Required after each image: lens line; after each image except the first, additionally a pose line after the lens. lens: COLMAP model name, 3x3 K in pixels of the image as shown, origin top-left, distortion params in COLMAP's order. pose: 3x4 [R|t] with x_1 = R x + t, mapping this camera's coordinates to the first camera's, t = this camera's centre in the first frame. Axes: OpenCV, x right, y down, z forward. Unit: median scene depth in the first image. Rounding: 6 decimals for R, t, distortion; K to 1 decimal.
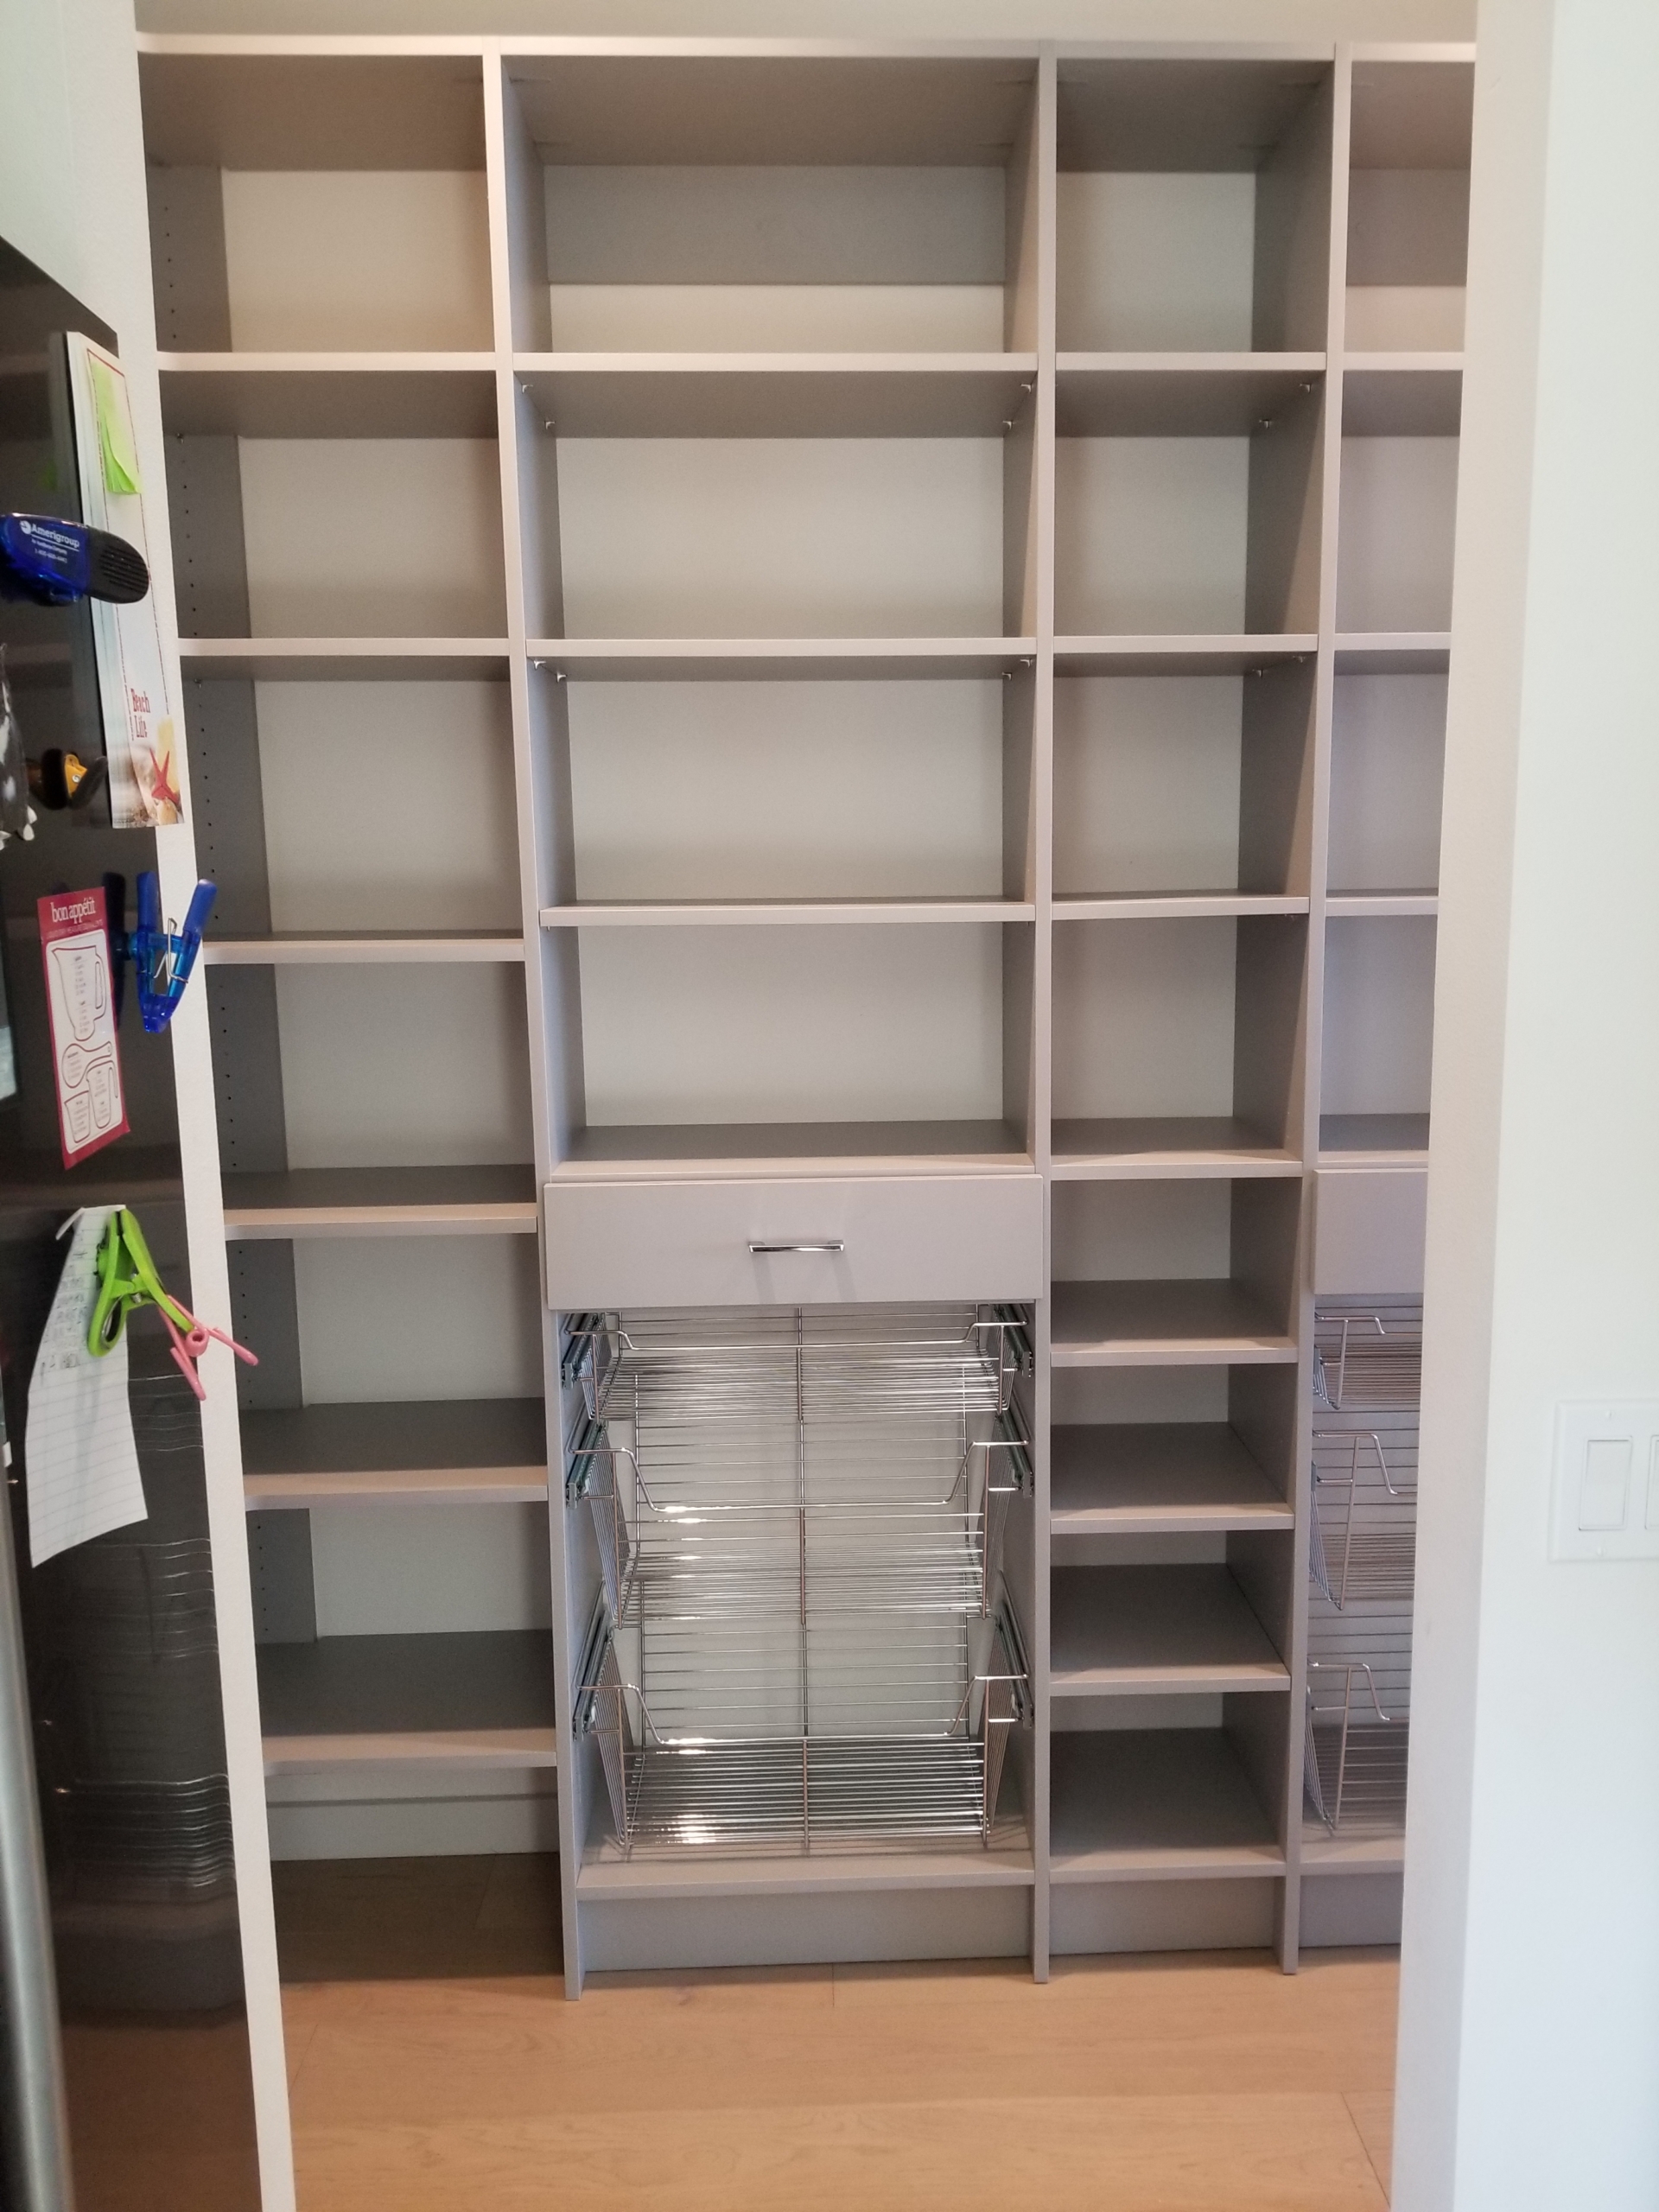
lens RADIAL K [[1757.5, 0, 843.4], [0, 1757.5, 1111.0], [0, 0, 1]] dist [0.037689, -0.049360]
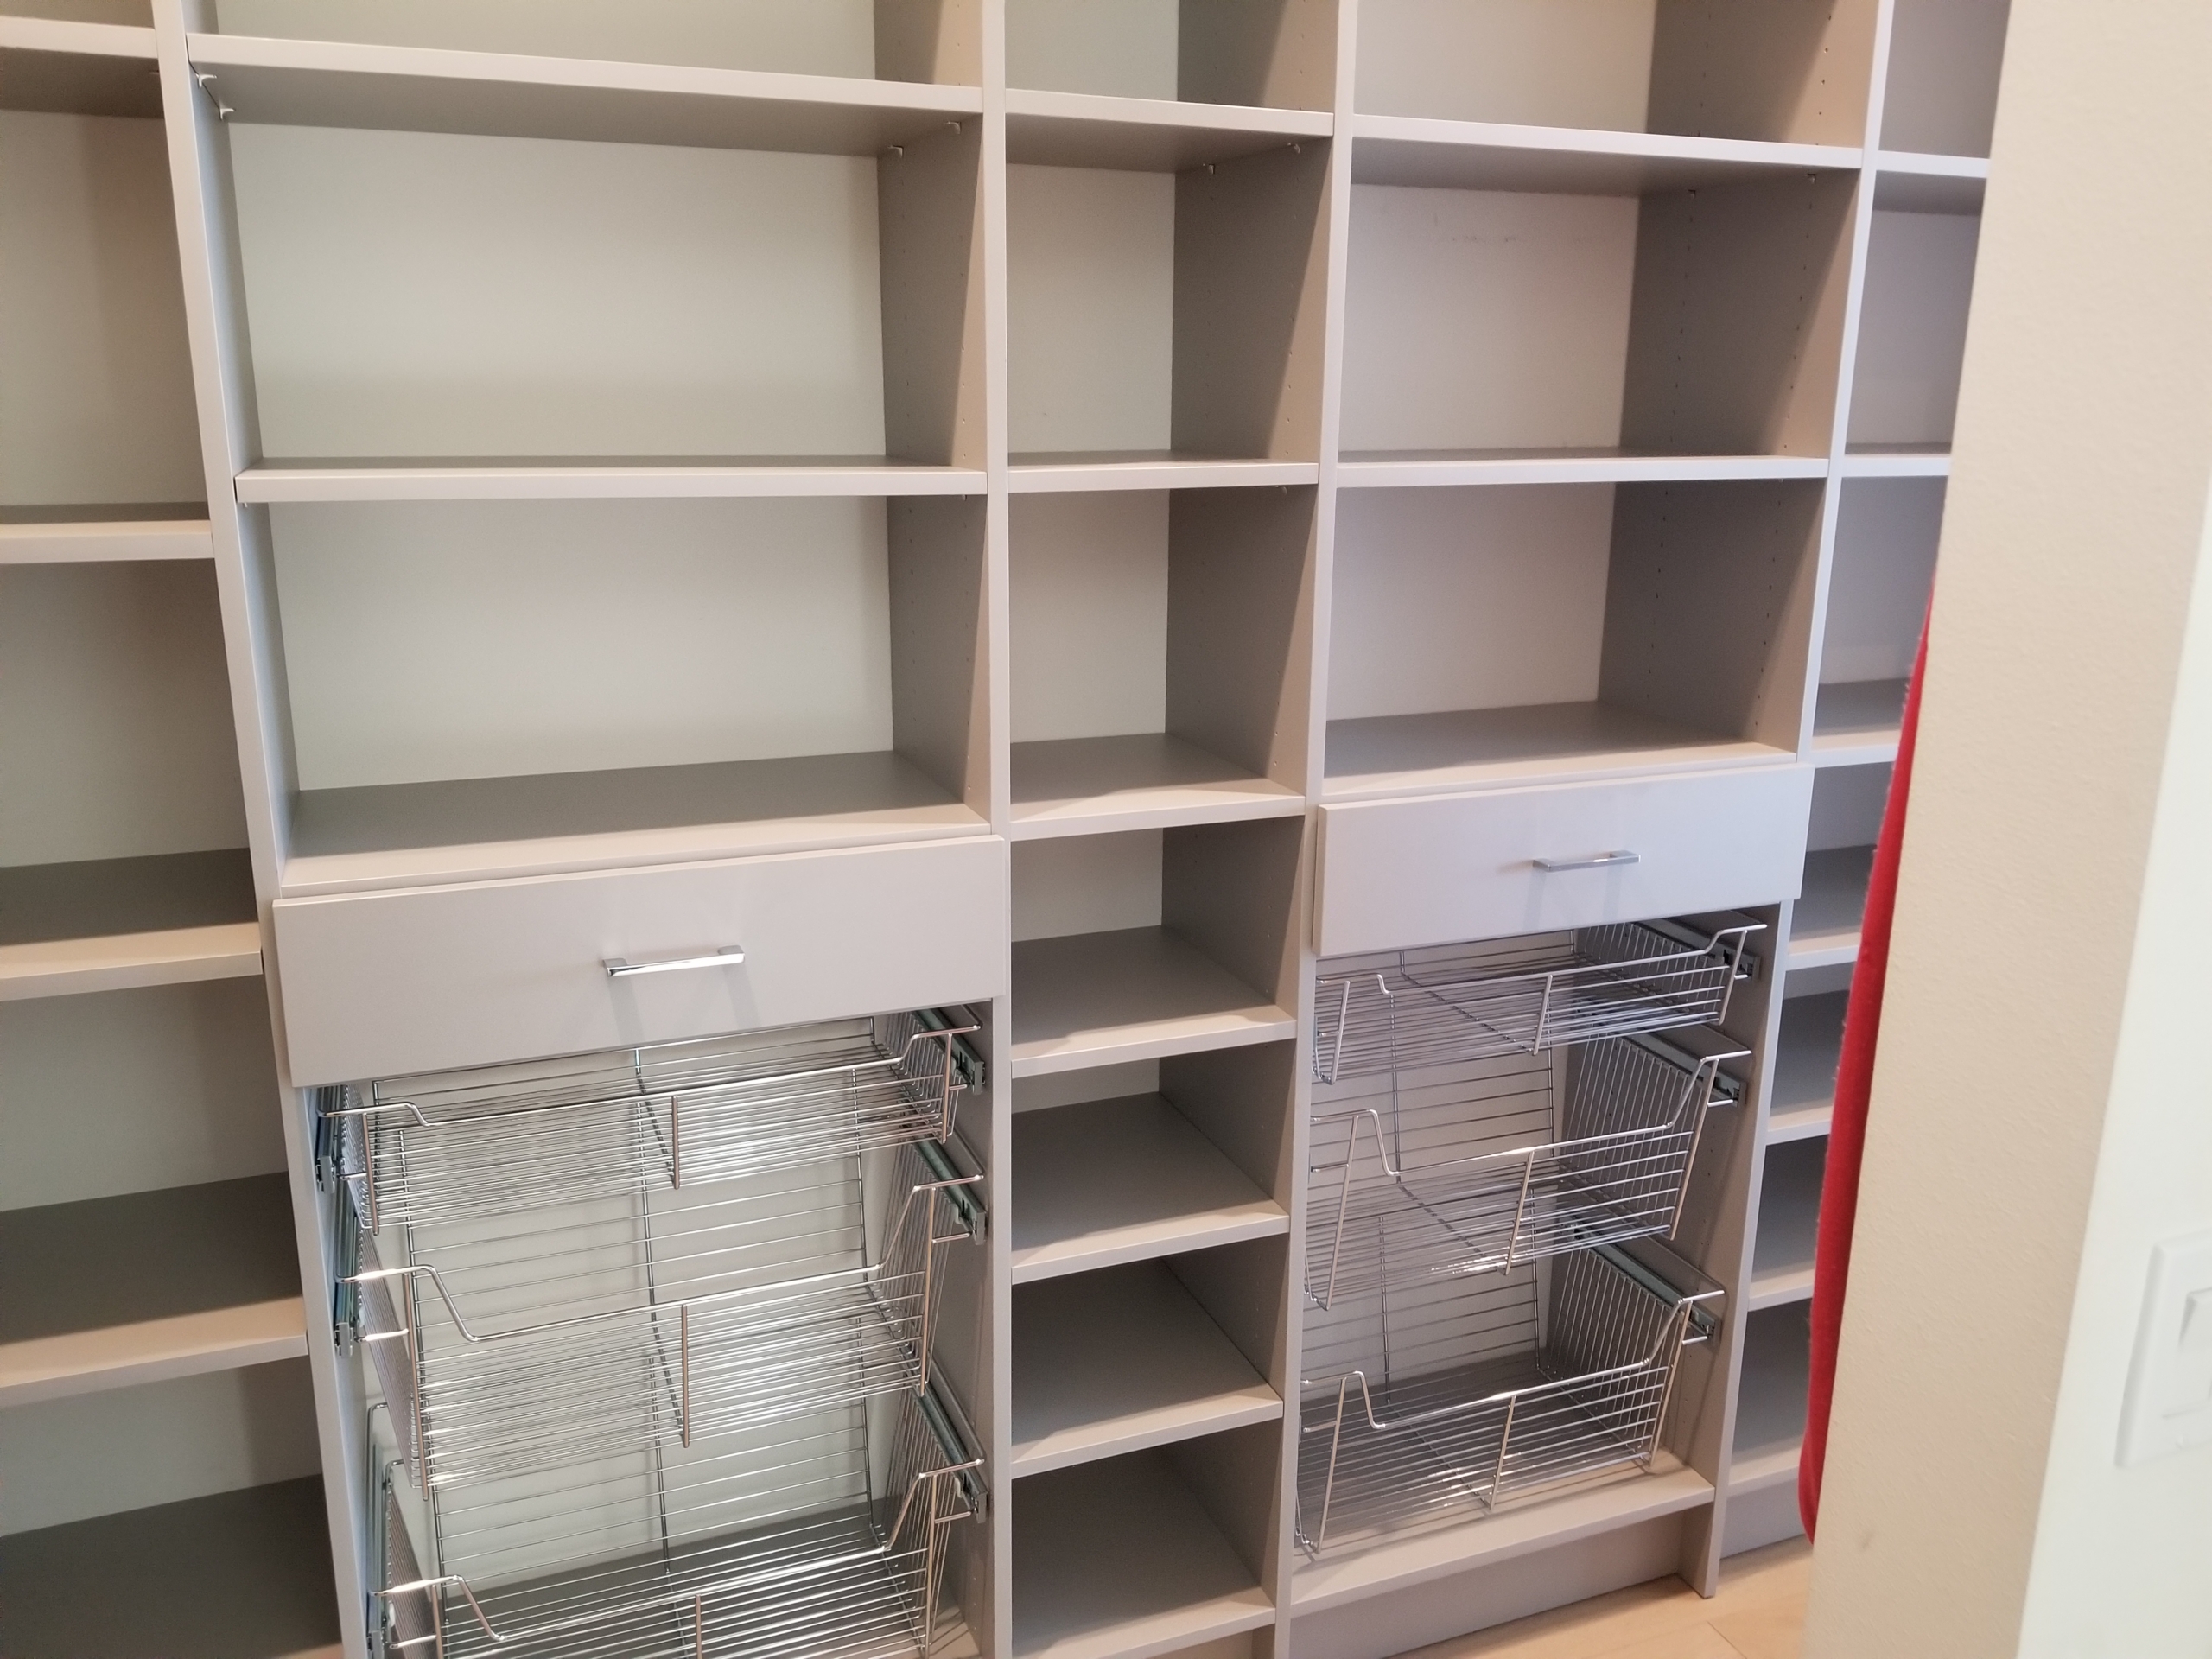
lens RADIAL K [[1757.5, 0, 1093.9], [0, 1757.5, 826.2], [0, 0, 1]] dist [0.037689, -0.049360]
pose [[0.943135, -0.064175, 0.326156, -0.090219], [0.036292, 0.995201, 0.090873, -0.032537], [-0.330422, -0.073869, 0.940938, 0.266240]]
